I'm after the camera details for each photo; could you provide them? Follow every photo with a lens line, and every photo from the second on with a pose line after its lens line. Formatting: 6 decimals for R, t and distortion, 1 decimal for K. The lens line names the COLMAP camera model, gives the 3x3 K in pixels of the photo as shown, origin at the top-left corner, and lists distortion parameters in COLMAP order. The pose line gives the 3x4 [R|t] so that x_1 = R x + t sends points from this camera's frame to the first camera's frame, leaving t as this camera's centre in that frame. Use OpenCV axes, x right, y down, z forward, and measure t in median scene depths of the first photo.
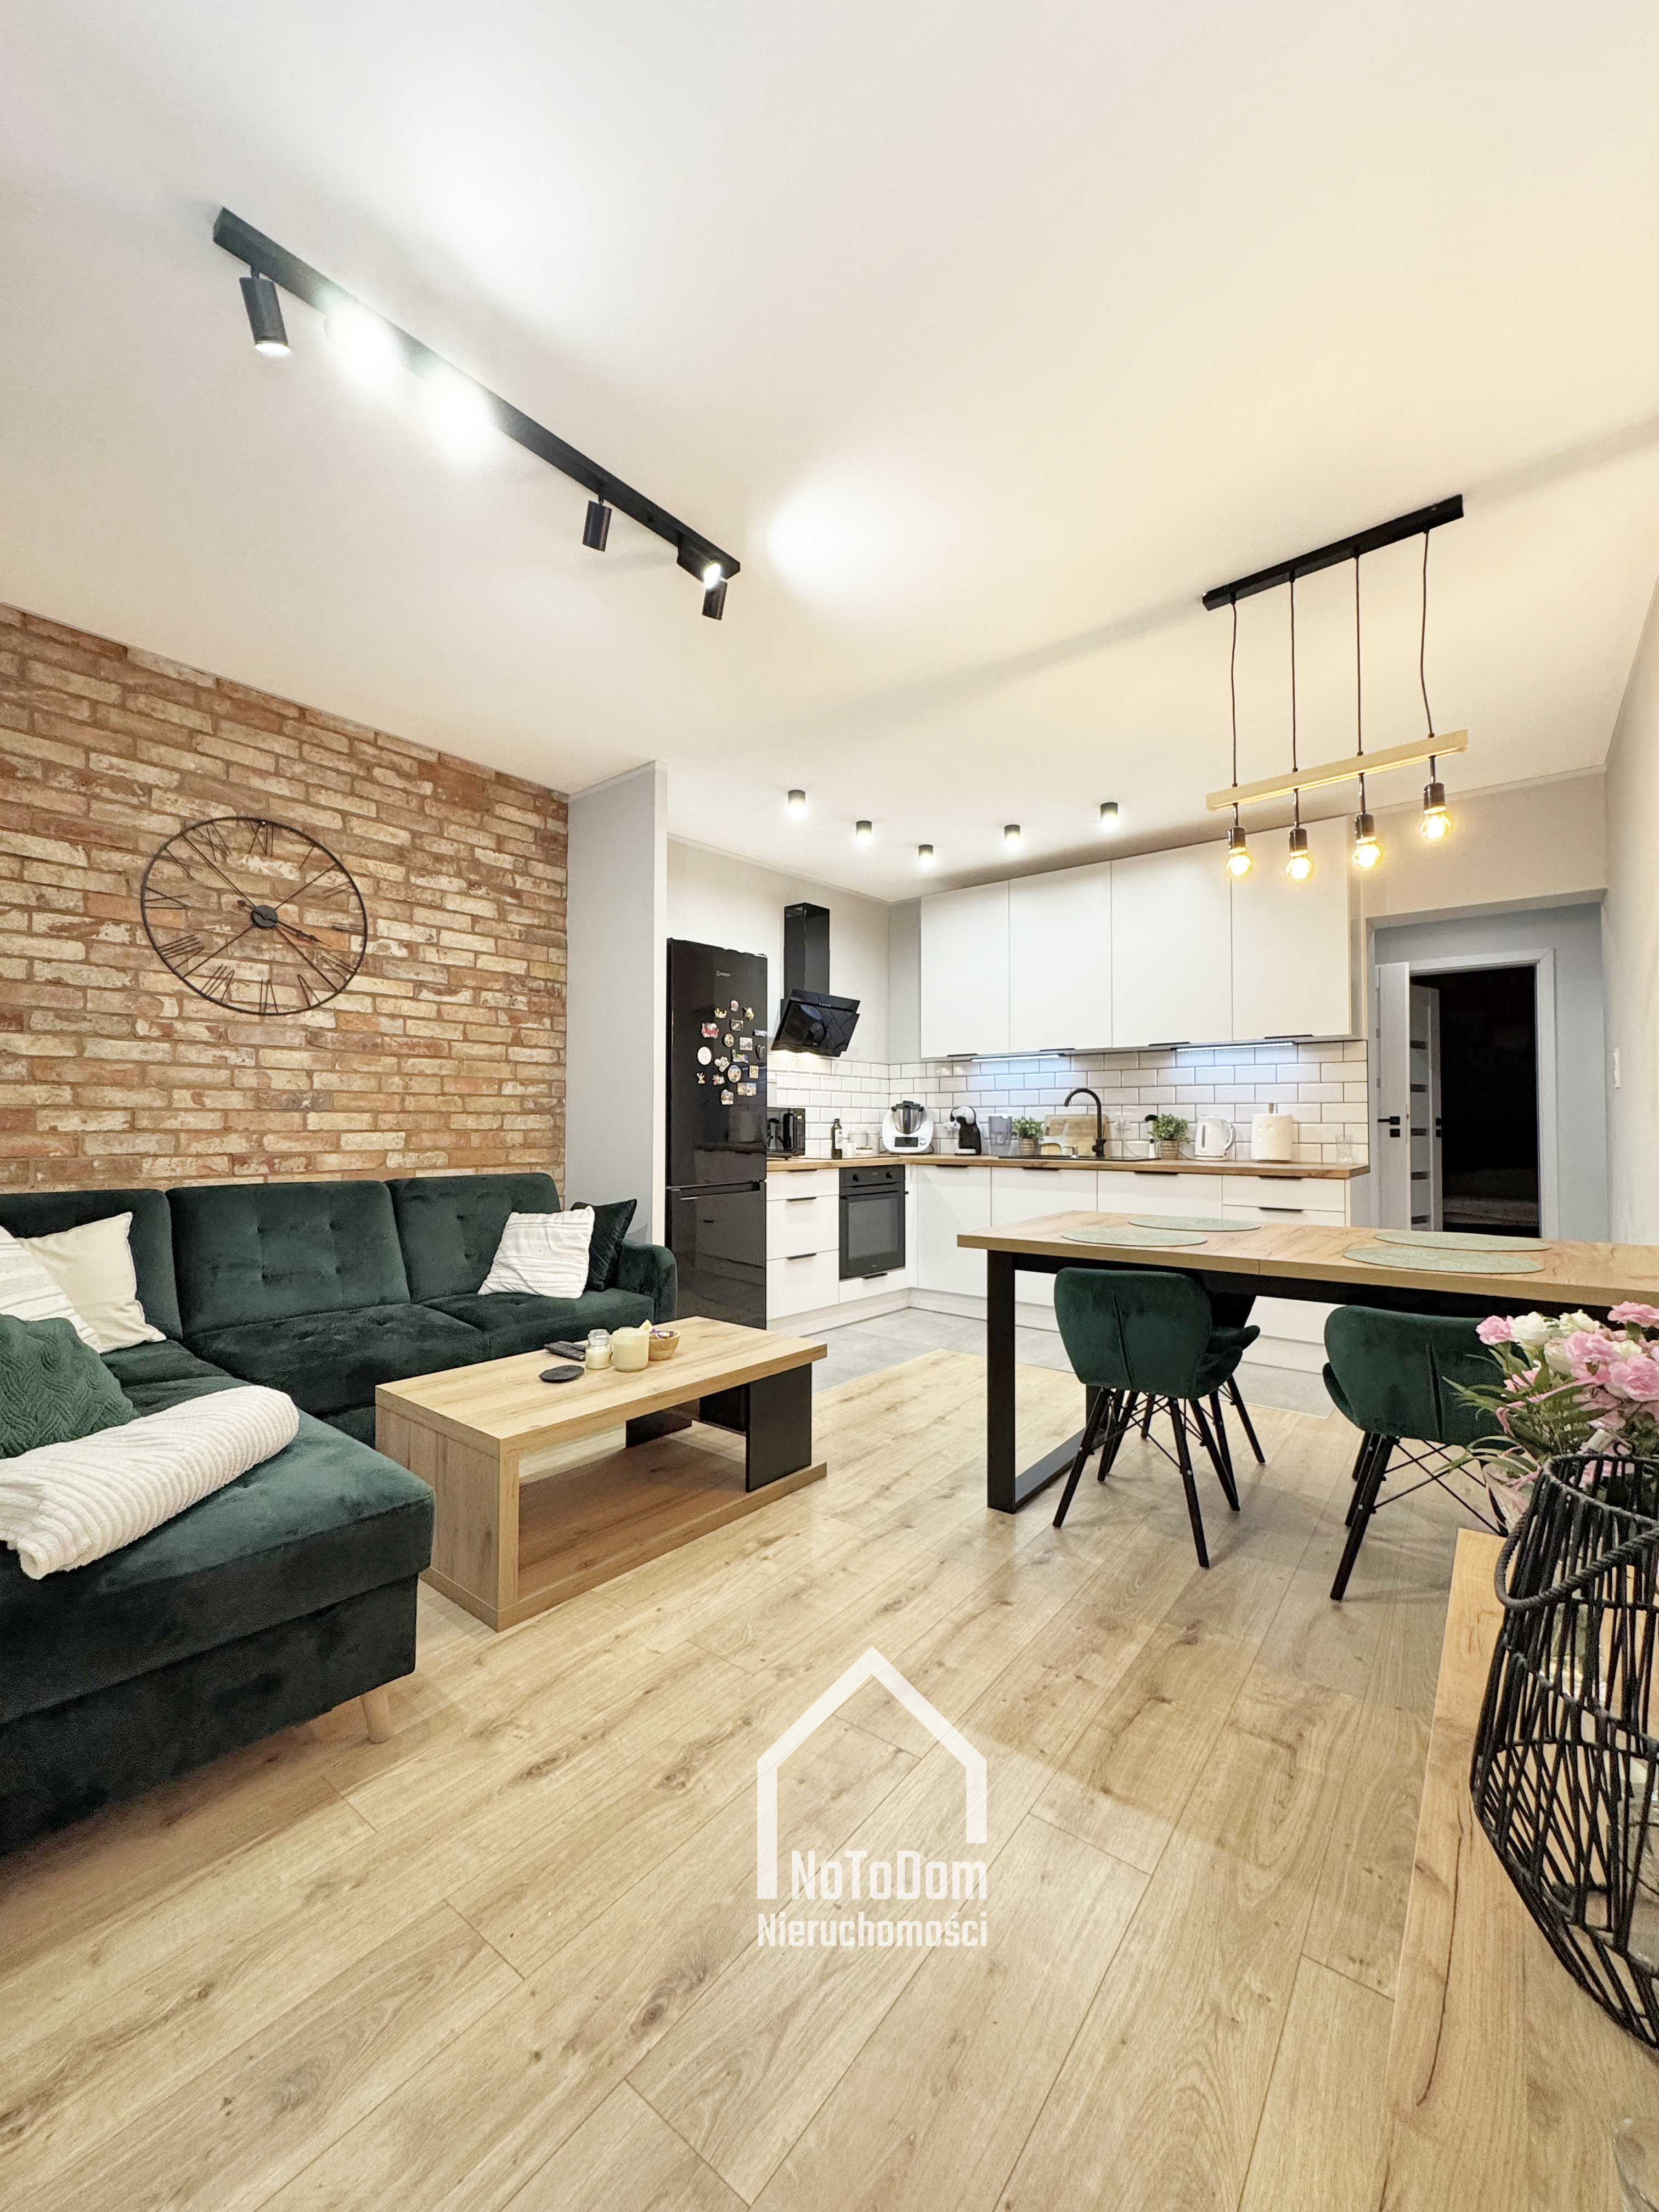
lens RADIAL K [[879.1, 0, 829.0], [0, 879.1, 1102.5], [0, 0, 1]] dist [-0.000782, -0.000653]
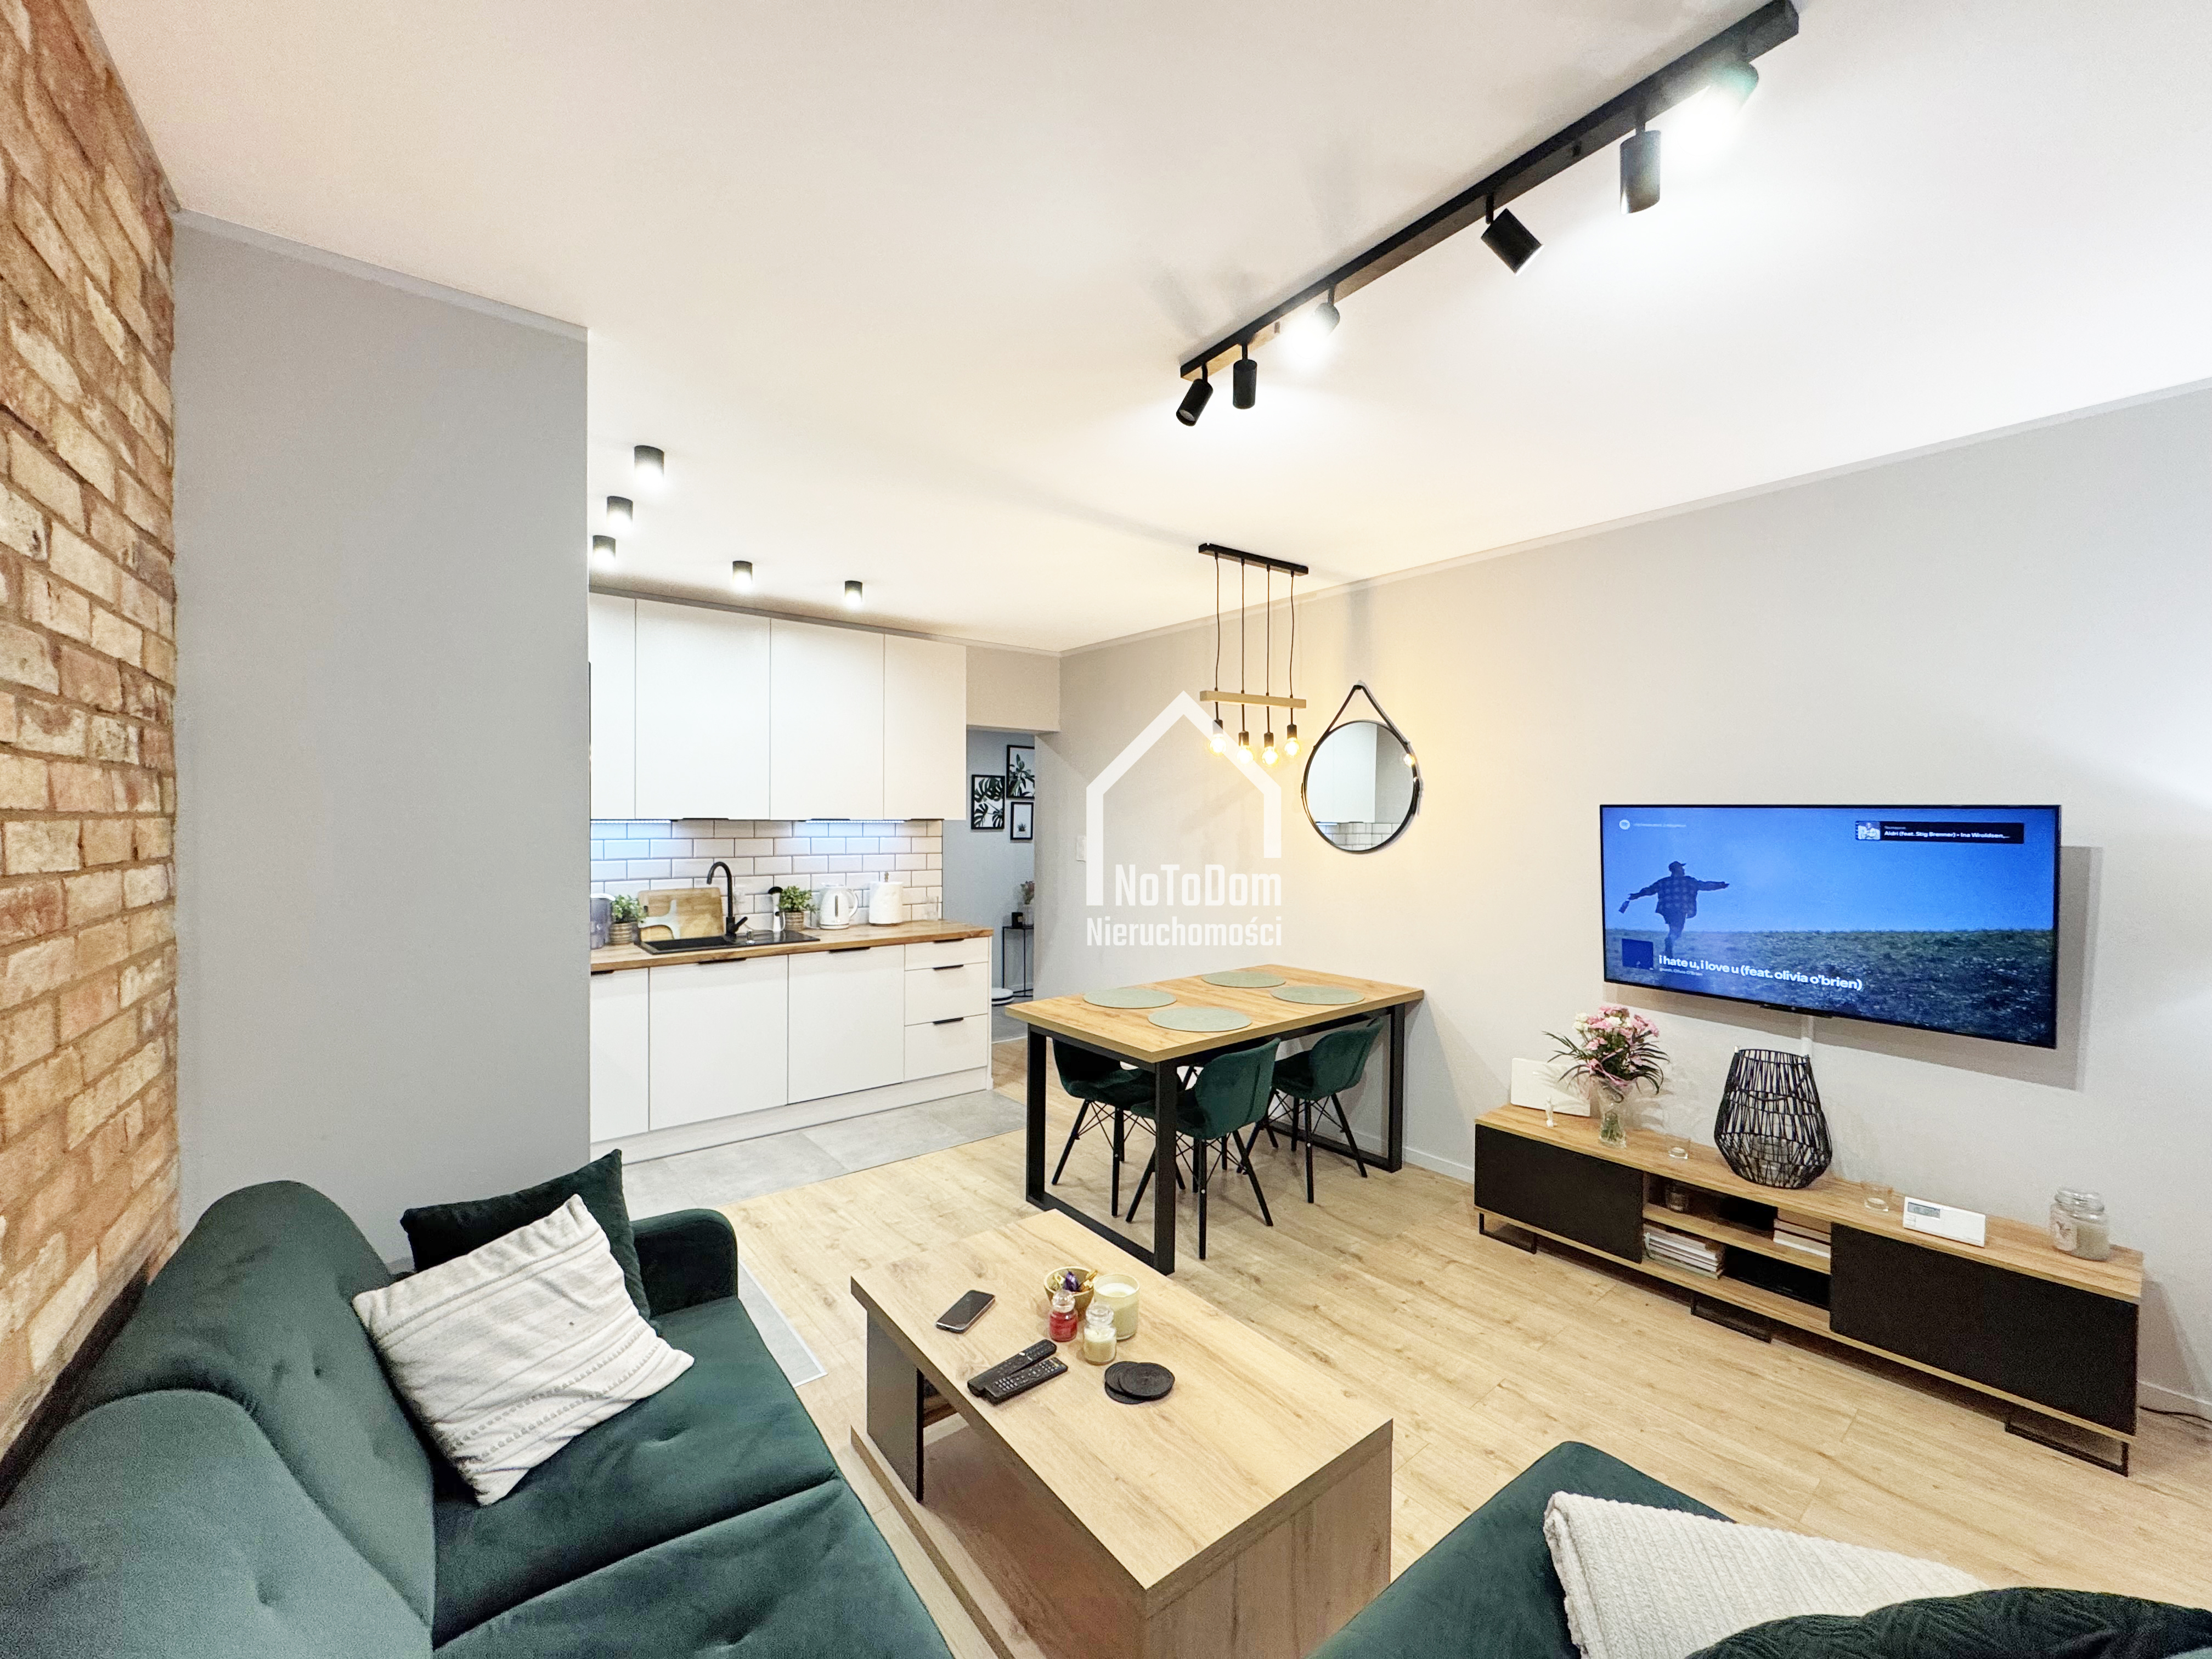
lens RADIAL K [[879.0, 0, 1105.4], [0, 879.0, 832.4], [0, 0, 1]] dist [0.001336, -0.000583]
pose [[0.227742, -0.016259, 0.973586, -0.684643], [-0.028914, 0.999307, 0.023452, -0.109305], [-0.973292, -0.033491, 0.227114, 0.592763]]
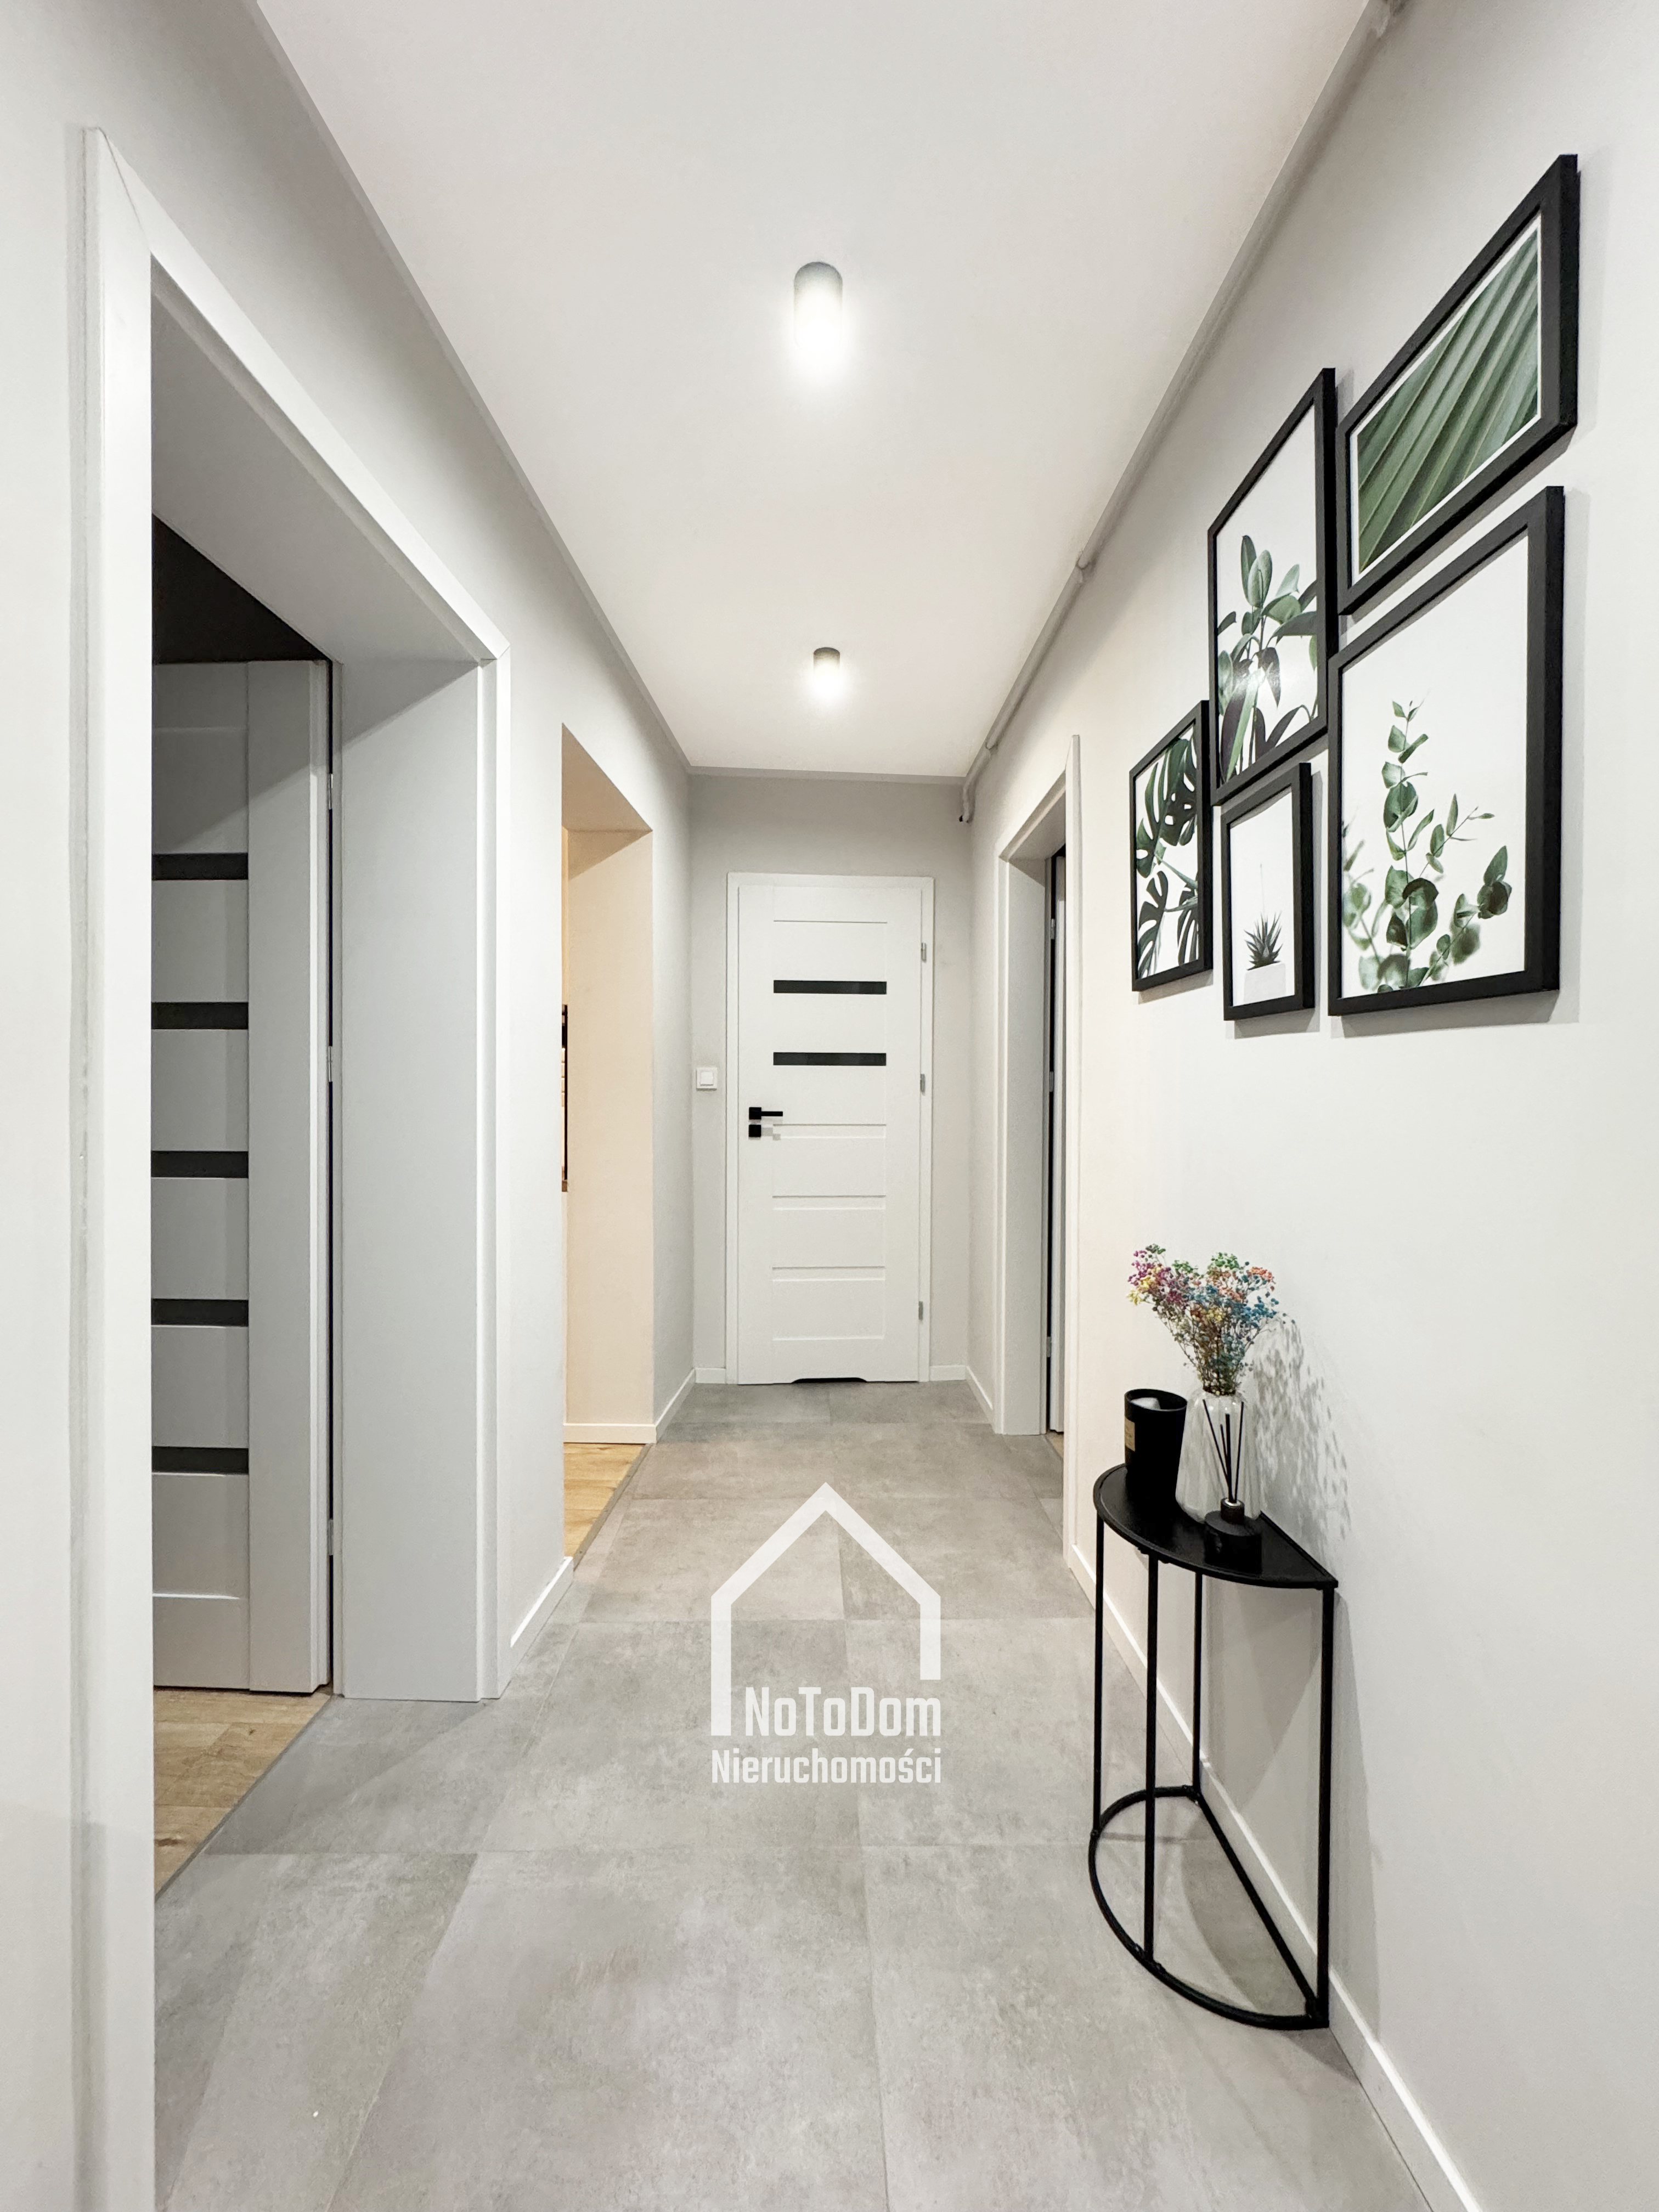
lens RADIAL K [[879.1, 0, 829.0], [0, 879.1, 1102.5], [0, 0, 1]] dist [-0.000782, -0.000653]
pose [[0.583450, 0.010251, -0.812084, 1.627067], [0.016781, 0.999555, 0.024674, -0.007168], [0.811976, -0.028024, 0.583018, 0.927323]]
